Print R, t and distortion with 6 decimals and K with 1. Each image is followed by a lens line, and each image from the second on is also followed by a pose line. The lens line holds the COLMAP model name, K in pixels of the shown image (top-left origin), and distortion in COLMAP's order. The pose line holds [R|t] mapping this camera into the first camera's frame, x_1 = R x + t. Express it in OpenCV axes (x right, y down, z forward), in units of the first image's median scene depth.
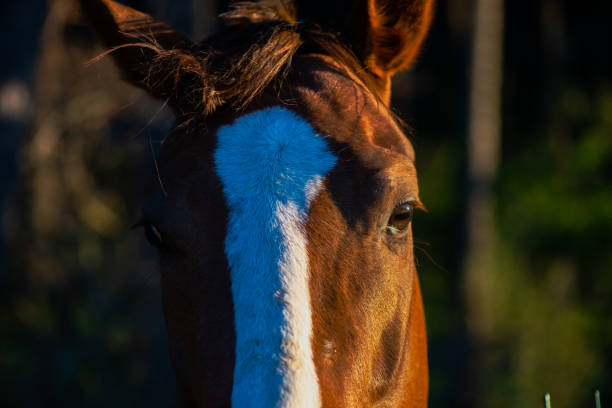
lens RADIAL K [[1839.8, 0, 306.0], [0, 1839.8, 204.0], [0, 0, 1]] dist [0.789091, -17.511363]
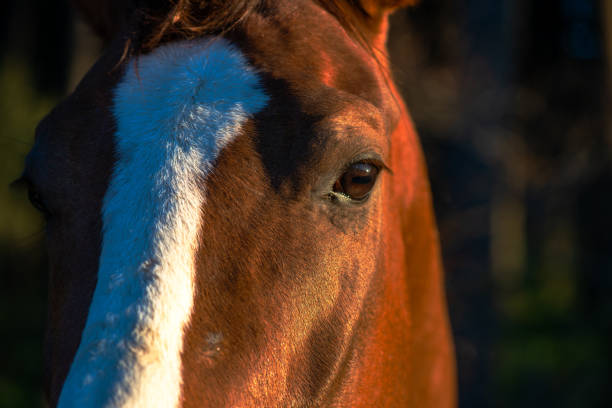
lens RADIAL K [[1839.8, 0, 306.0], [0, 1839.8, 204.0], [0, 0, 1]] dist [0.789091, -17.511363]
pose [[0.986801, 0.046001, -0.155265, 0.152598], [-0.055325, 0.996881, -0.056272, 0.060311], [0.152193, 0.064119, 0.986269, 0.279267]]
